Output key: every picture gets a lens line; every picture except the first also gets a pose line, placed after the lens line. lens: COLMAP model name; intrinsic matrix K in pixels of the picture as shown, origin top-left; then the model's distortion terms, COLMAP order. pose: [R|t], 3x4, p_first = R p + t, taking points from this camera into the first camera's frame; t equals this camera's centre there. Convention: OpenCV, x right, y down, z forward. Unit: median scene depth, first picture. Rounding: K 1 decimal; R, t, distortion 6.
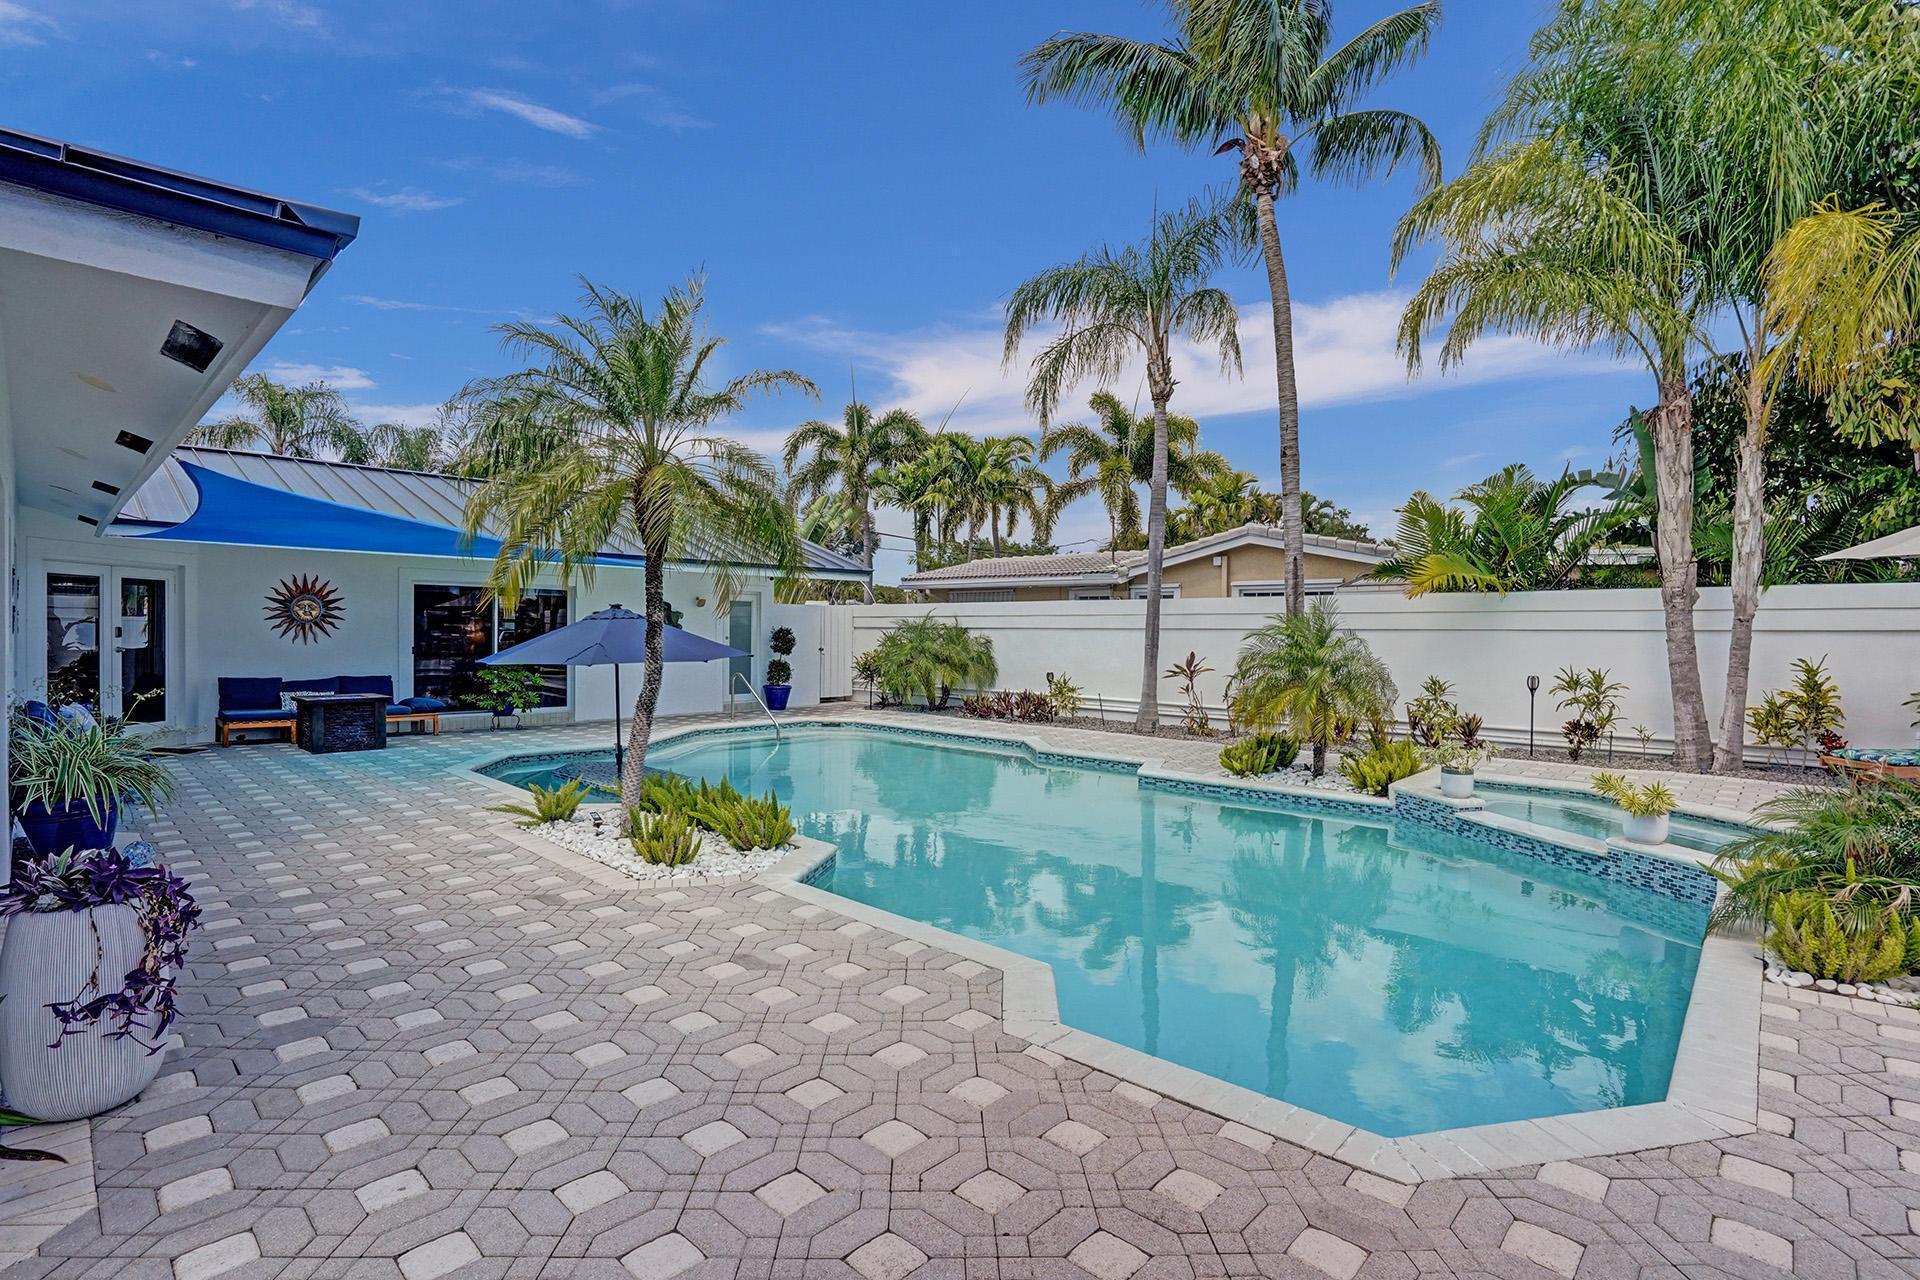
lens RADIAL K [[921.0, 0, 967.4], [0, 921.0, 649.1], [0, 0, 1]] dist [-0.036584, 0.010730]
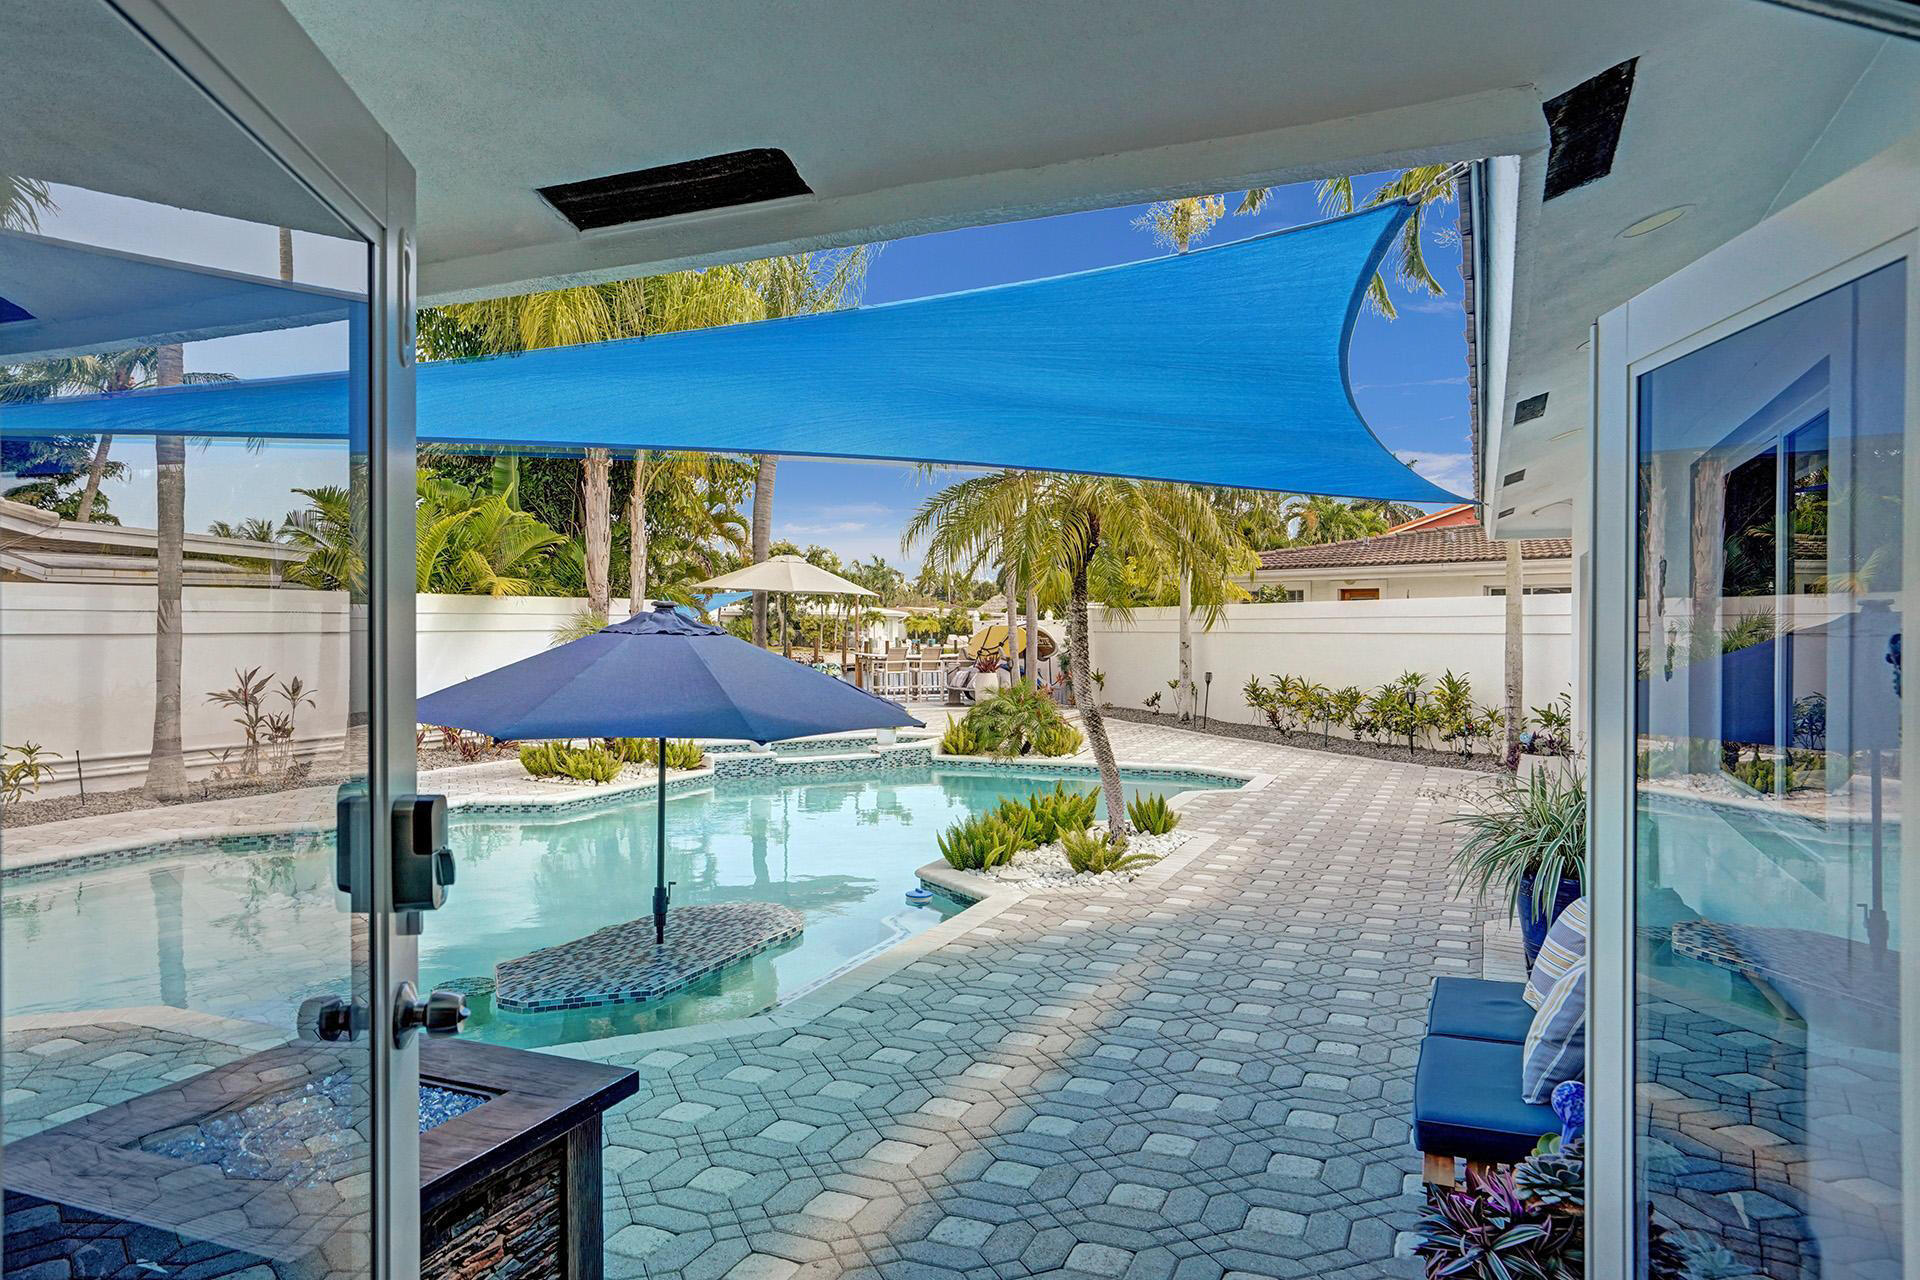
lens RADIAL K [[1202.7, 0, 964.2], [0, 1202.7, 639.0], [0, 0, 1]] dist [-0.001759, 0.001784]
pose [[-0.336429, -0.017670, 0.941543, -1.034691], [0.015921, 0.999574, 0.024448, -0.040916], [-0.941574, 0.023215, -0.336004, 1.048454]]
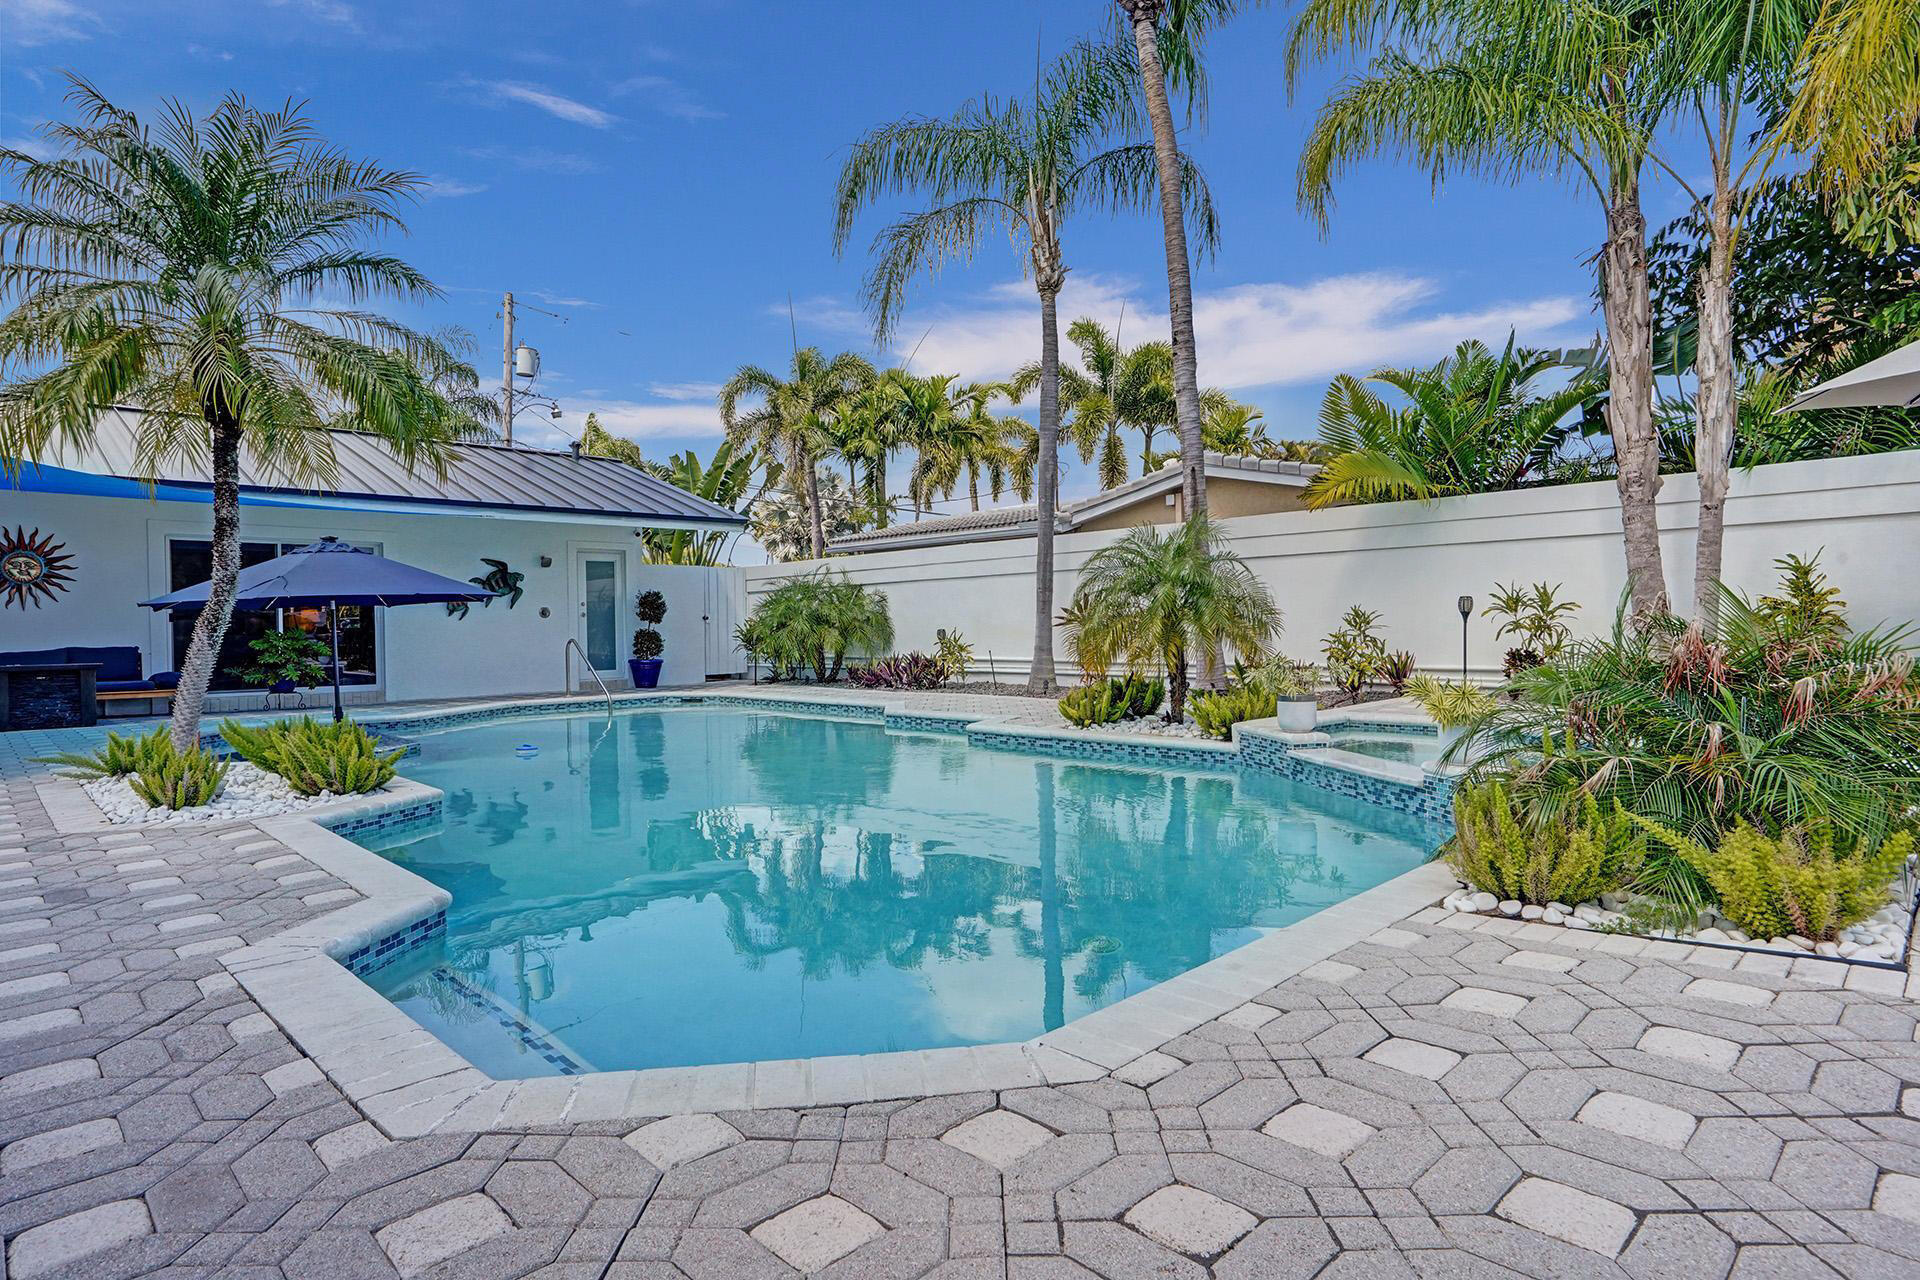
lens RADIAL K [[1043.6, 0, 983.6], [0, 1043.6, 664.4], [0, 0, 1]] dist [-0.023187, 0.004256]
pose [[0.998914, -0.025540, -0.038972, 0.241870], [0.026003, 0.999597, 0.011424, 0.069095], [0.038664, -0.012425, 0.999175, 0.079925]]
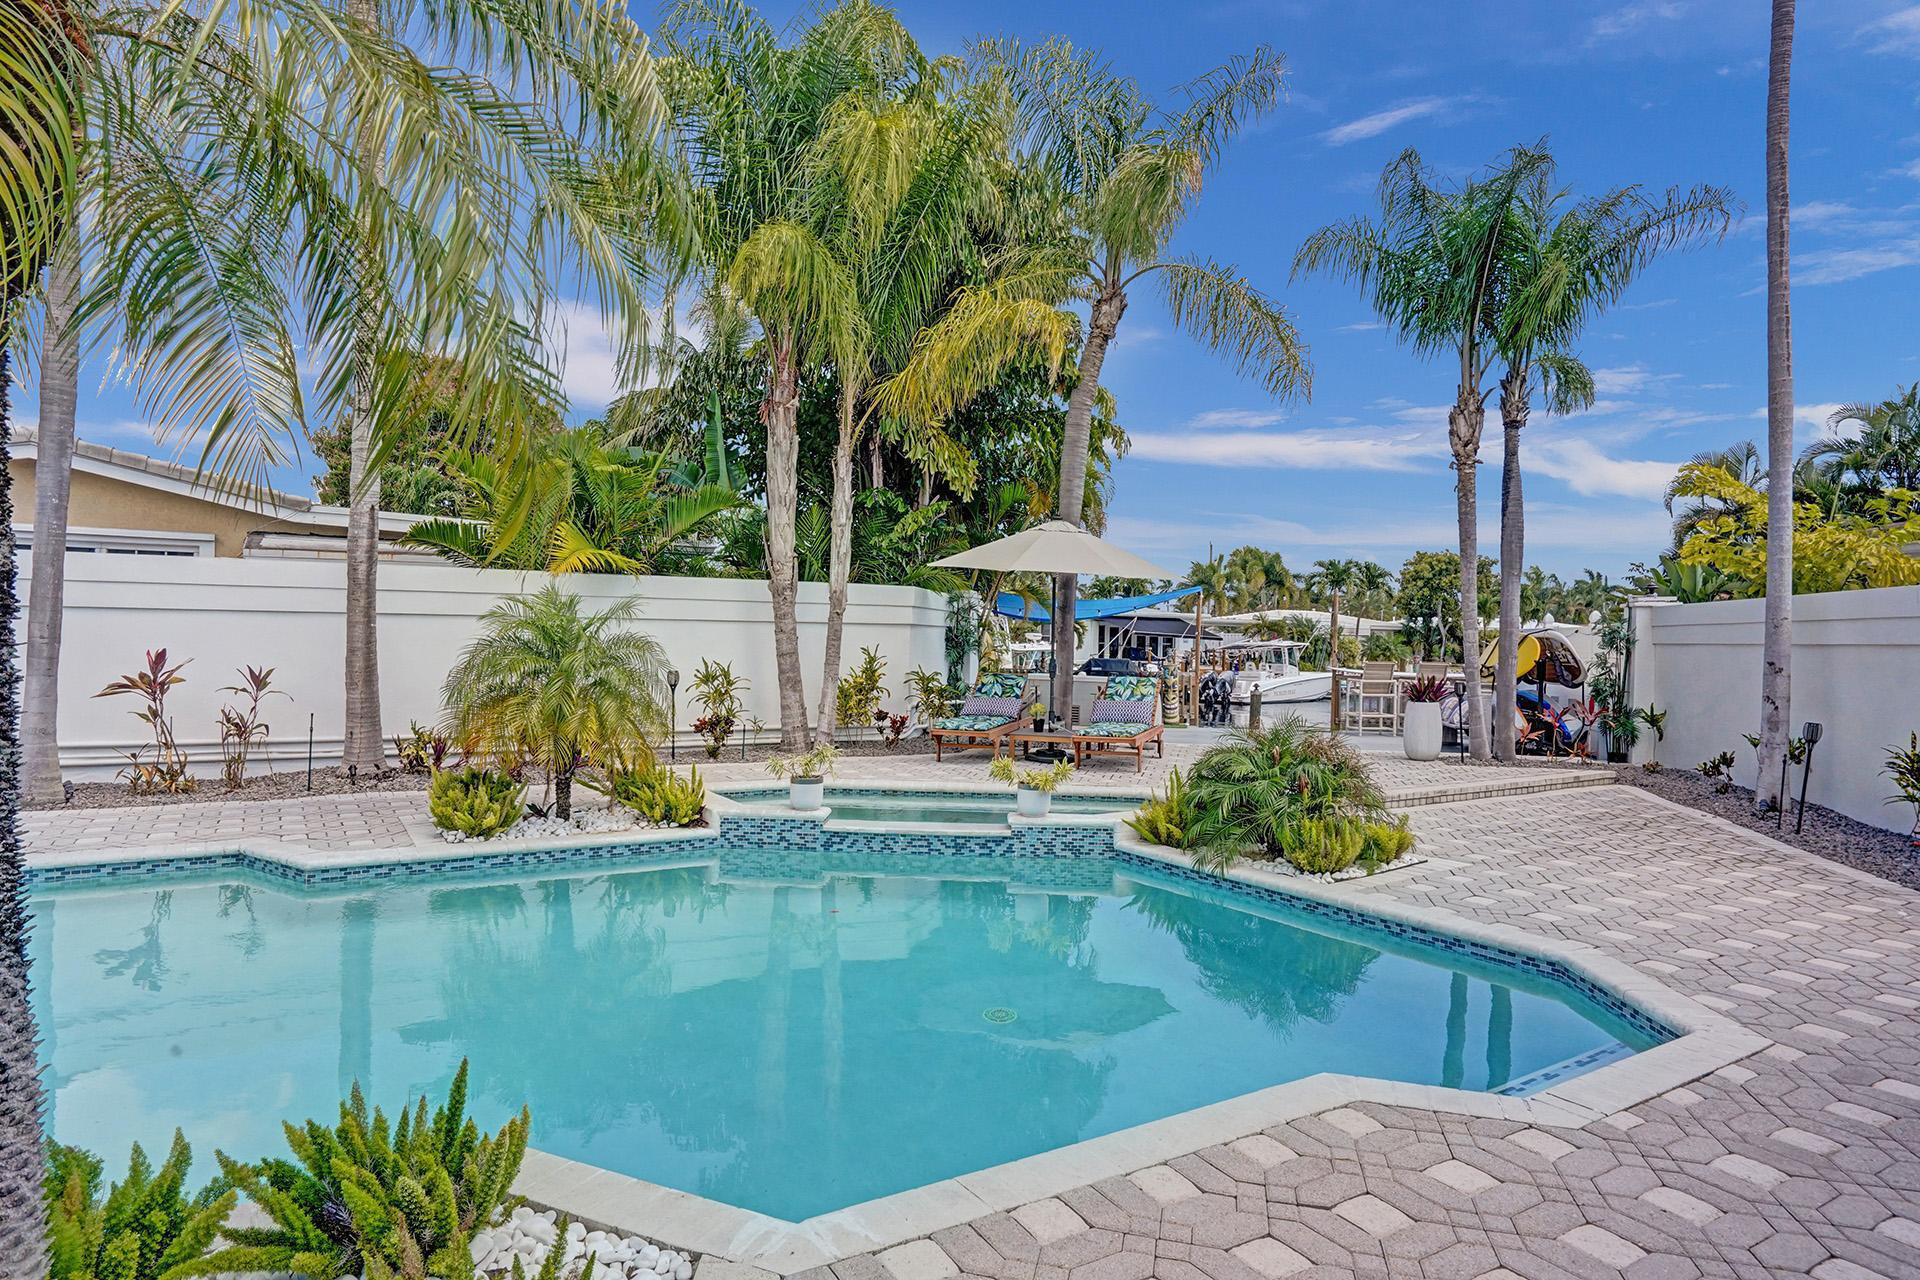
lens RADIAL K [[1115.9, 0, 952.0], [0, 1115.9, 630.4], [0, 0, 1]] dist [-0.023247, 0.004123]
pose [[0.265099, 0.001177, 0.964221, -0.373685], [0.002817, 0.999994, -0.001995, -0.007242], [-0.964217, 0.003245, 0.265094, 0.456042]]
